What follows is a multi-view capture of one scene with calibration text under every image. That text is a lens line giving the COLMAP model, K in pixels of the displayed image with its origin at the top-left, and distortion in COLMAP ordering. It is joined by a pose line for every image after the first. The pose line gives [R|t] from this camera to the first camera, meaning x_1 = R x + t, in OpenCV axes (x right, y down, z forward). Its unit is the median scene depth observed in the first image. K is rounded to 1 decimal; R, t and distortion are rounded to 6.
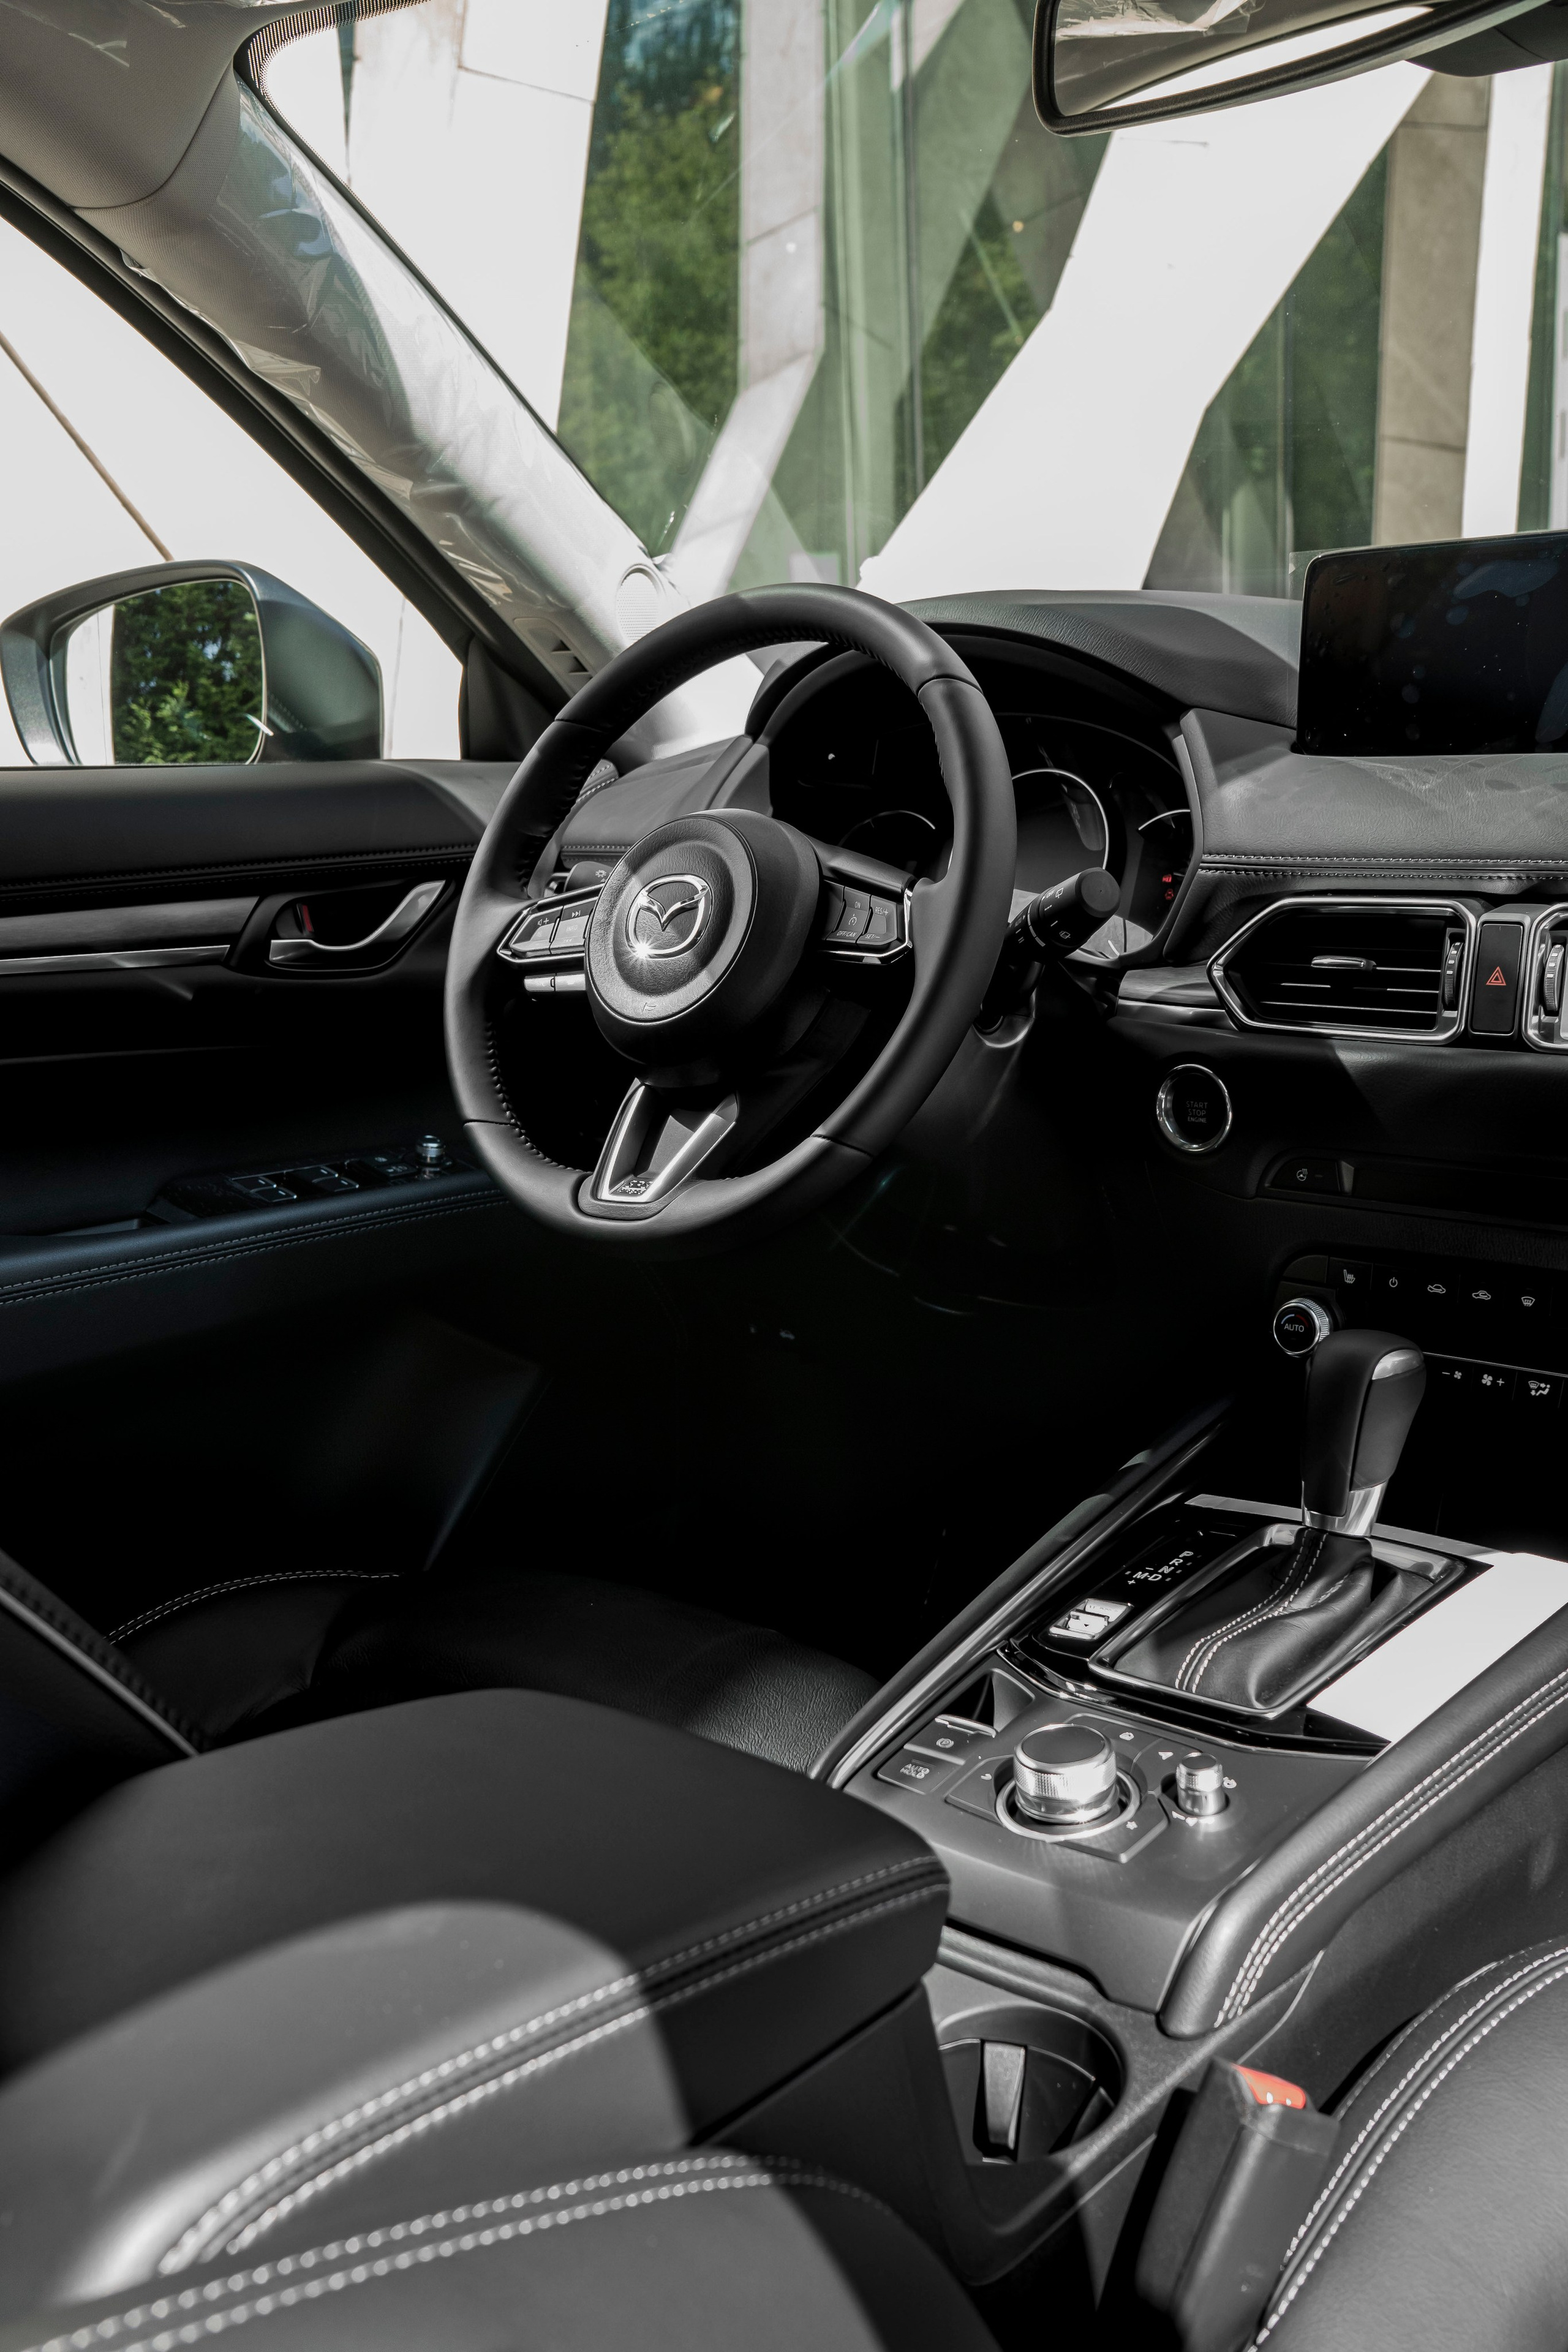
lens RADIAL K [[2355.1, 0, 794.0], [0, 2355.1, 1163.1], [0, 0, 1]] dist [0.017232, 0.000000]
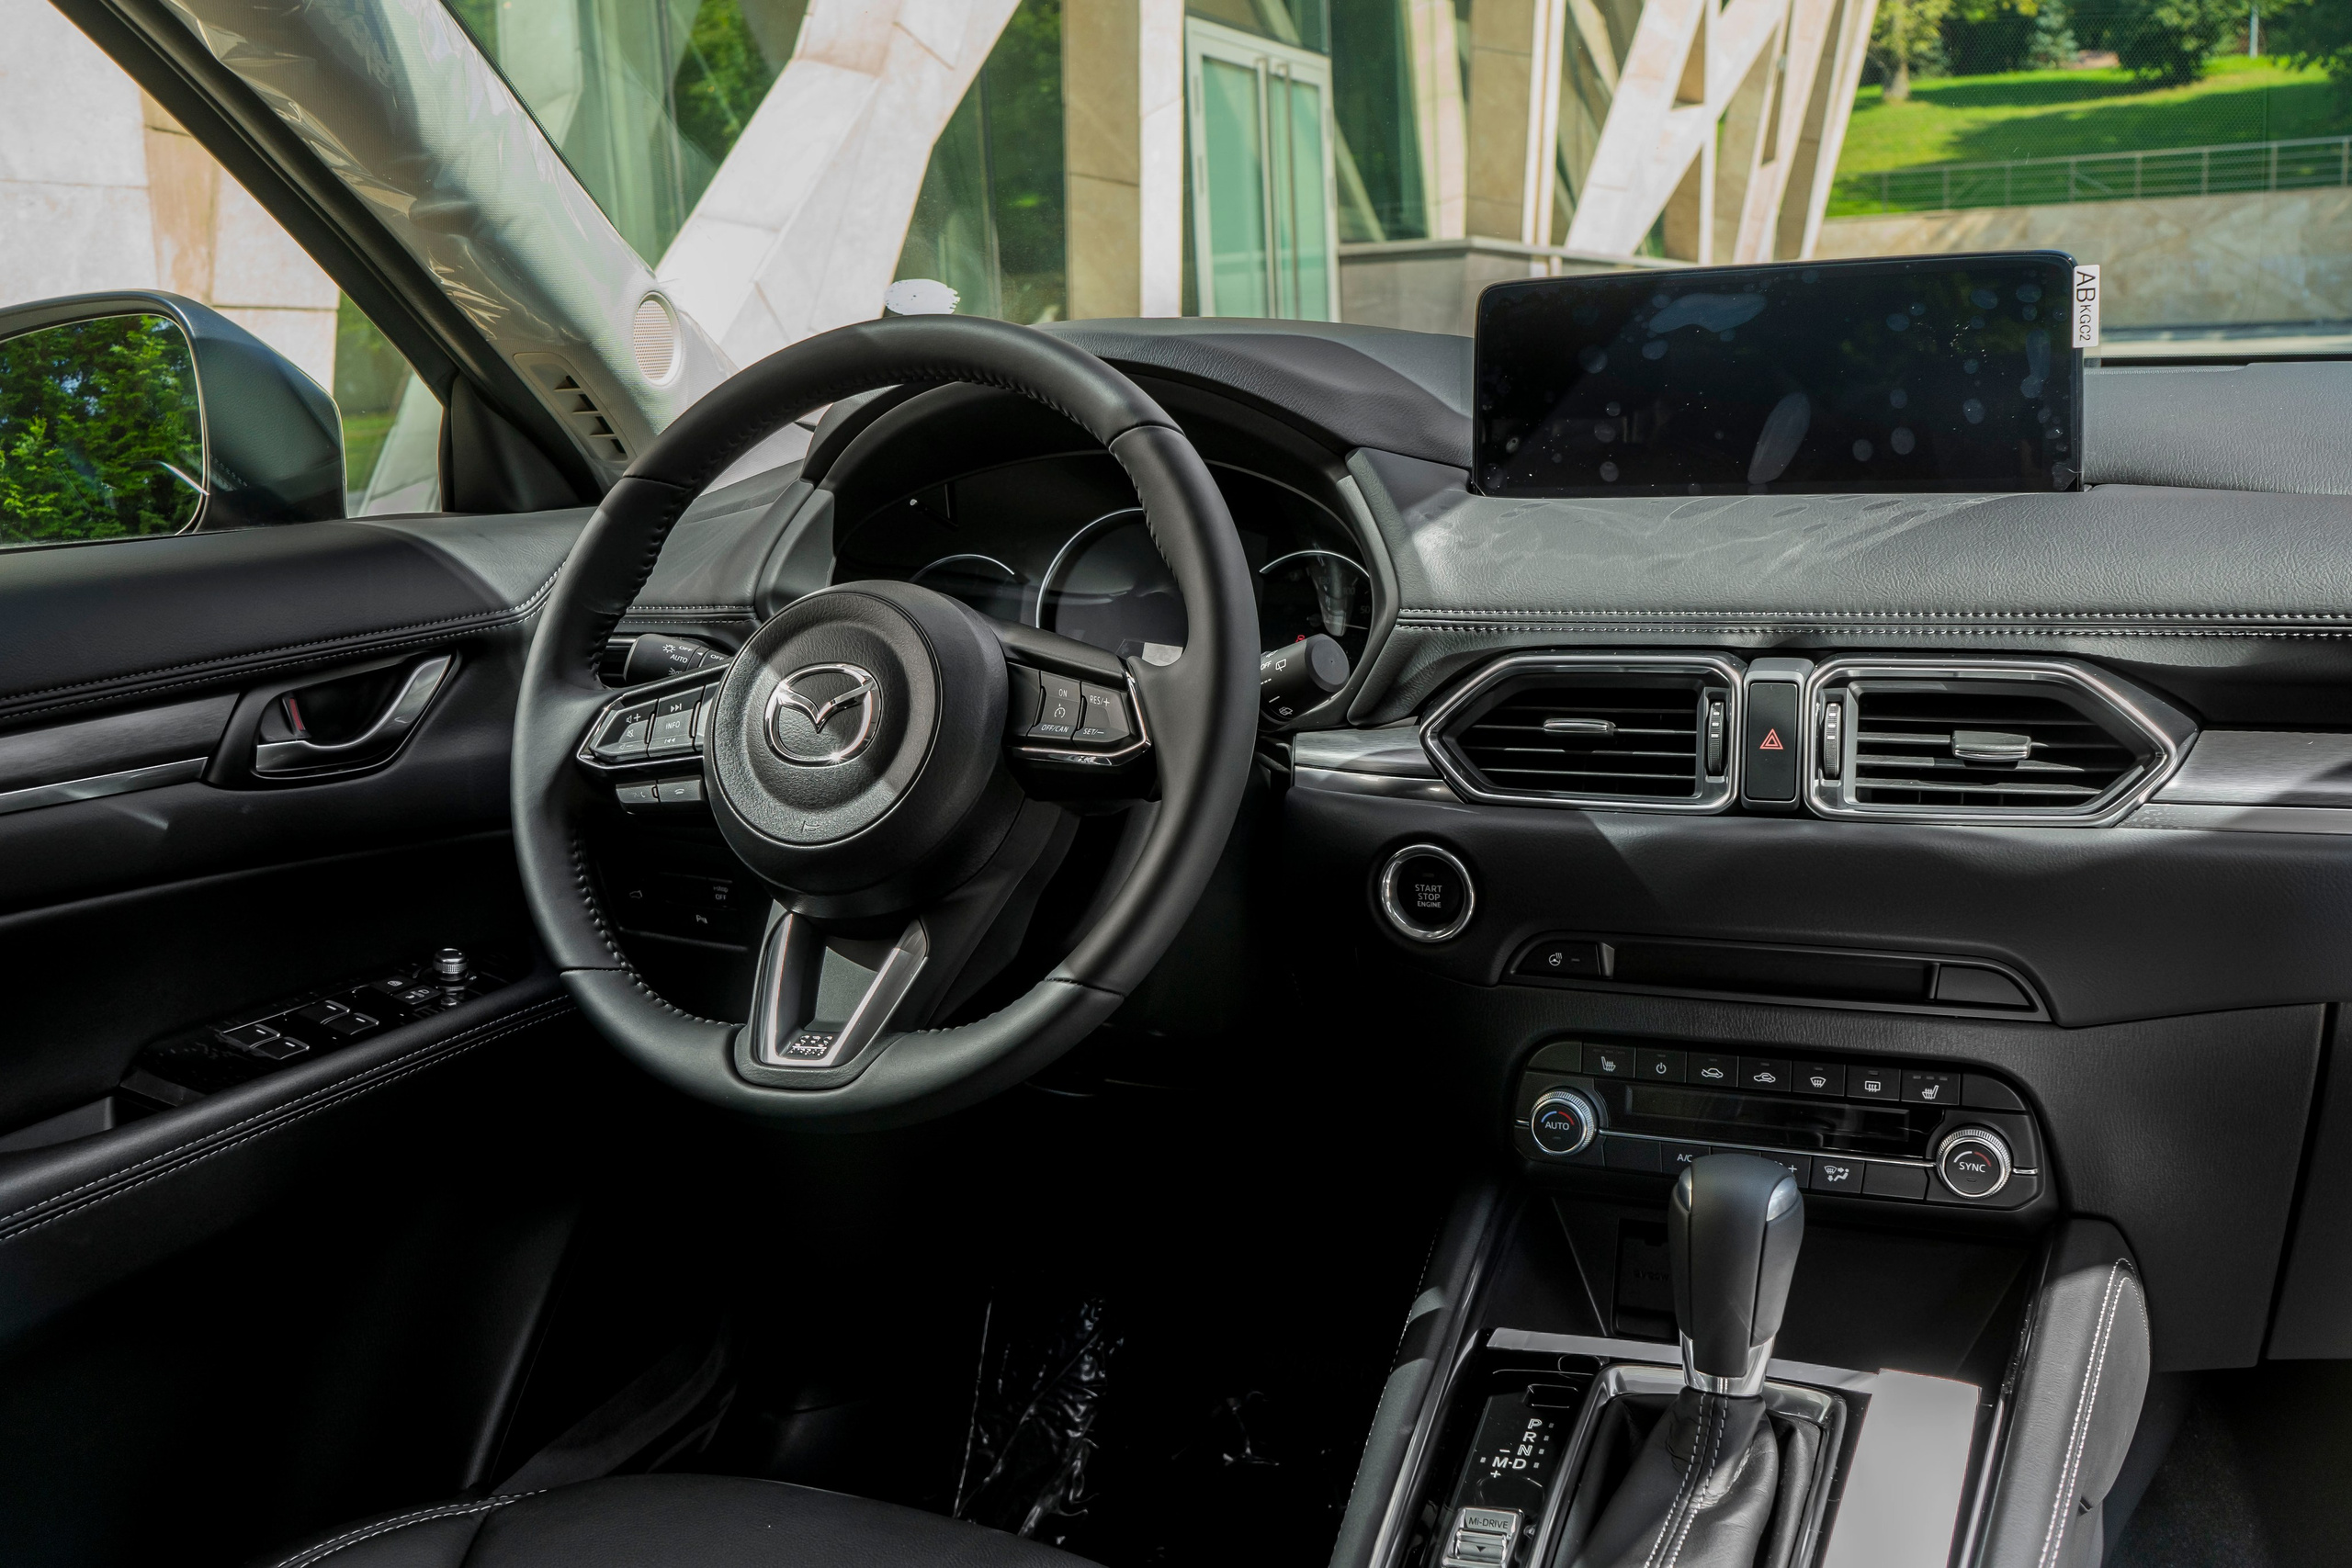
lens RADIAL K [[2013.9, 0, 1173.8], [0, 2013.9, 769.8], [0, 0, 1]] dist [-0.075021, 0.061728]
pose [[0.954355, -0.069413, 0.290496, -0.138539], [0.071665, 0.997425, 0.002895, -0.076527], [-0.289949, 0.018055, 0.956872, 0.278463]]
